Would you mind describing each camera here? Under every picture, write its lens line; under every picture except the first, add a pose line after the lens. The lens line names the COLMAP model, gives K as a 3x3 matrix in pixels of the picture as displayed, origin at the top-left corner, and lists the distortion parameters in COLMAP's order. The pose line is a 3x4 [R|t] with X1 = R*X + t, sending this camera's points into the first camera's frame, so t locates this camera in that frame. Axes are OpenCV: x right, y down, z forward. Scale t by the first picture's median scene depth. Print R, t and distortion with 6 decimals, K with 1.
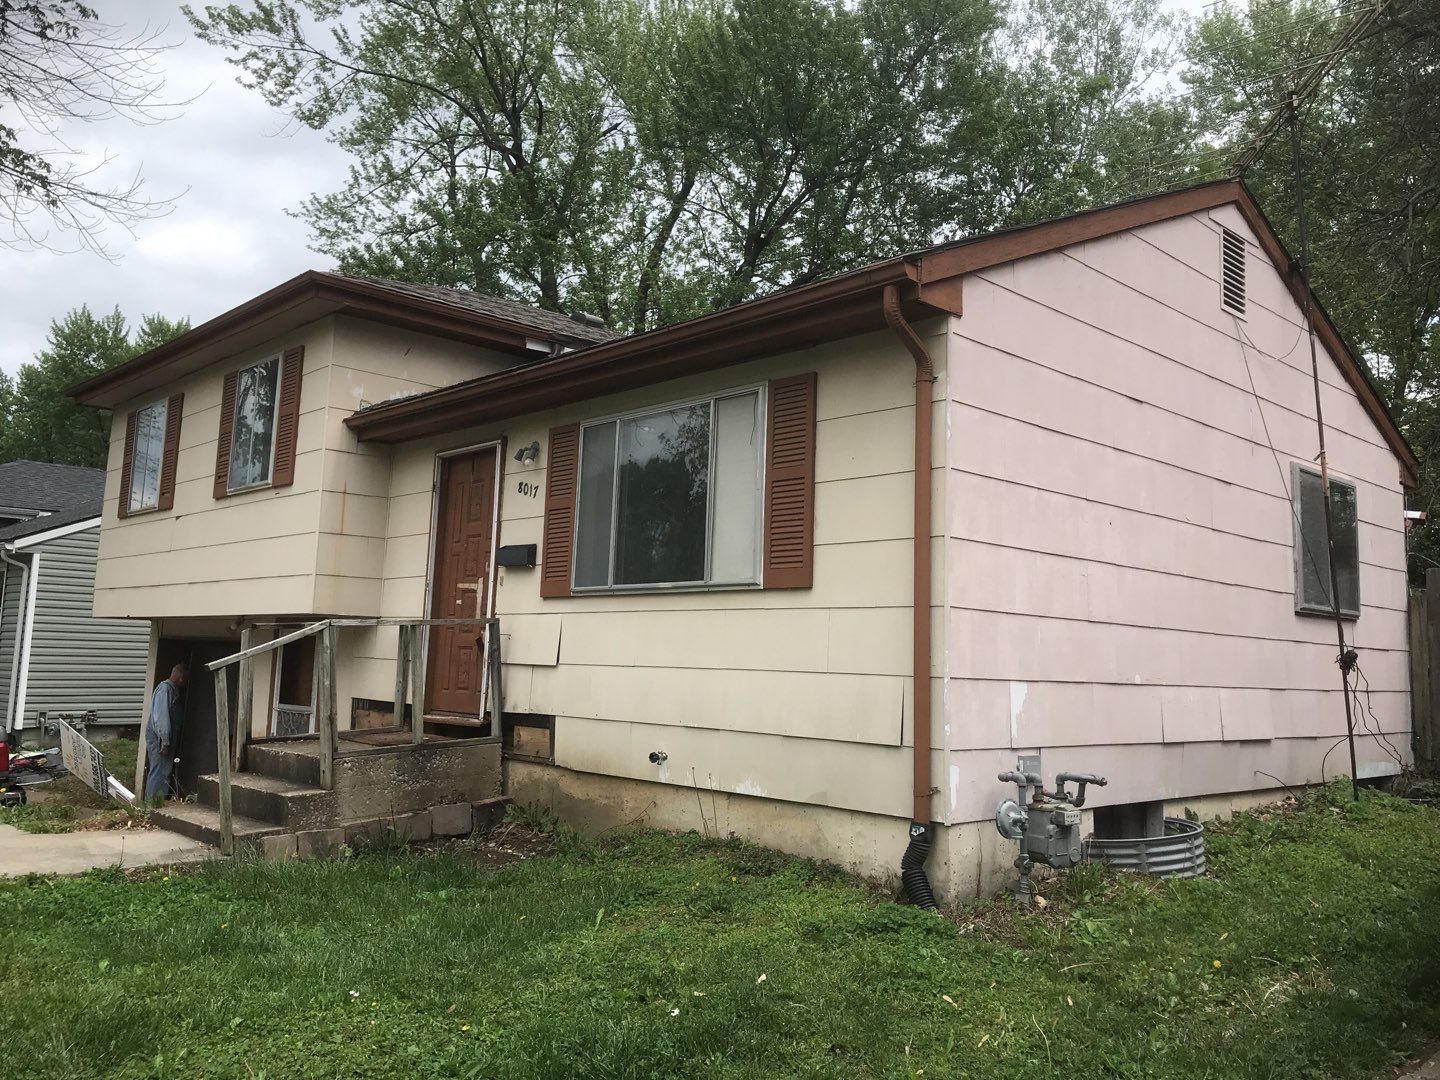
lens RADIAL K [[1171.4, 0, 727.3], [0, 1171.4, 537.5], [0, 0, 1]] dist [0.021476, -0.013296]
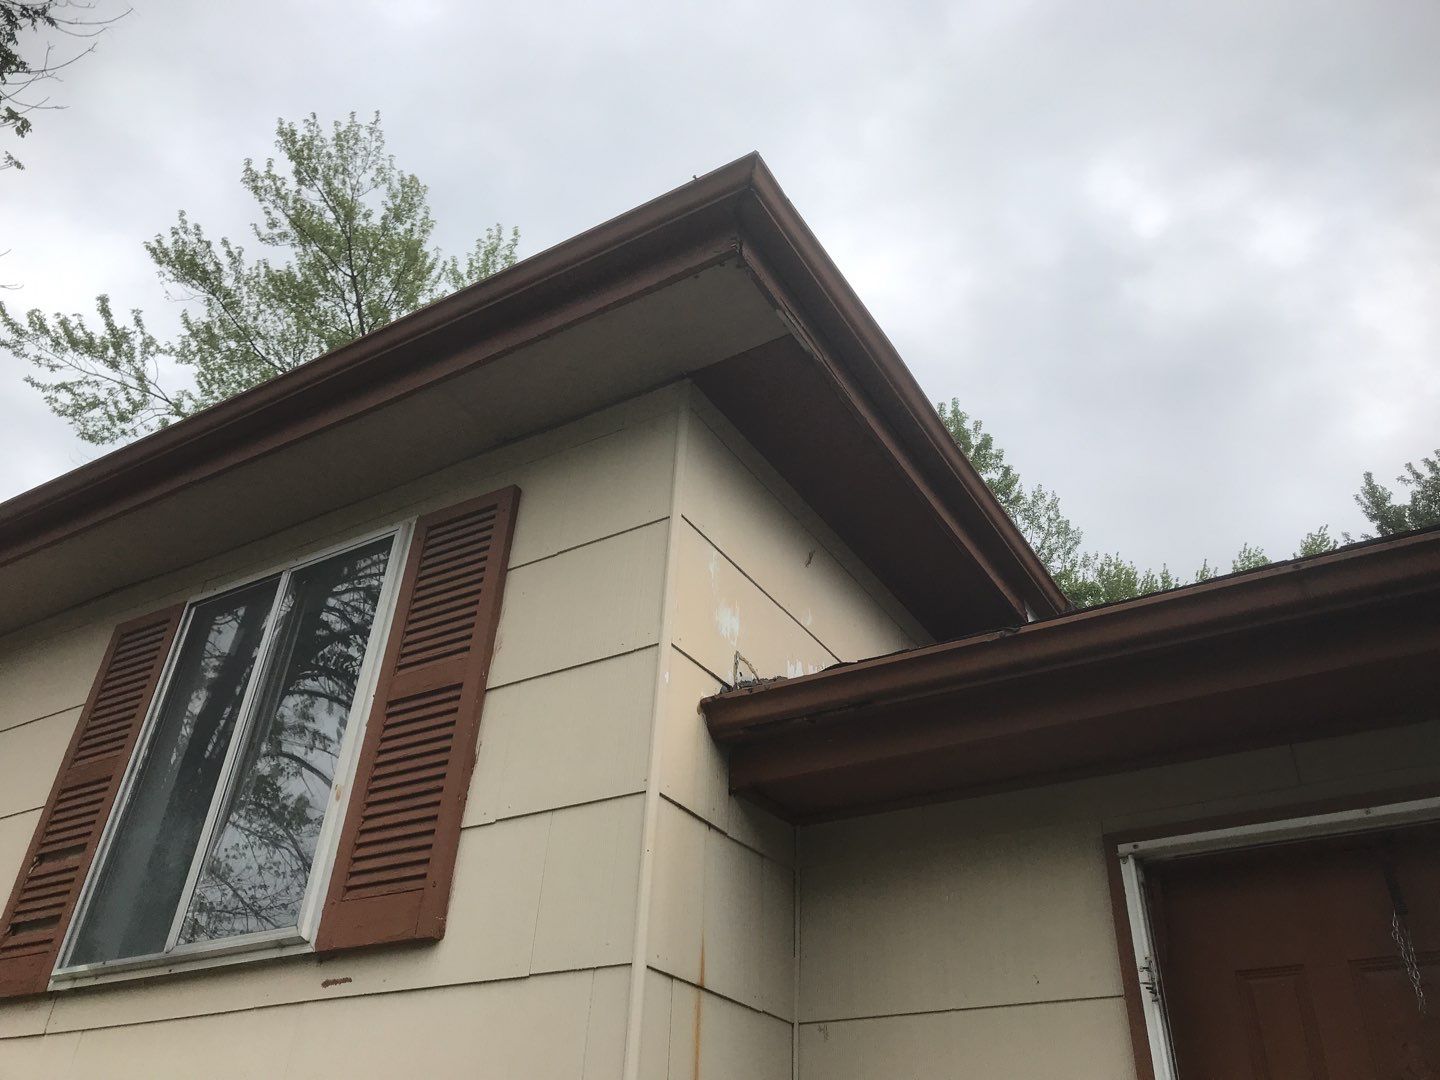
lens RADIAL K [[1171.4, 0, 724.1], [0, 1171.4, 529.9], [0, 0, 1]] dist [0.021476, -0.013296]
pose [[0.965493, 0.146647, 0.215215, -0.461360], [-0.032660, 0.888045, -0.458594, -0.012630], [-0.258372, 0.435741, 0.862191, 0.889392]]
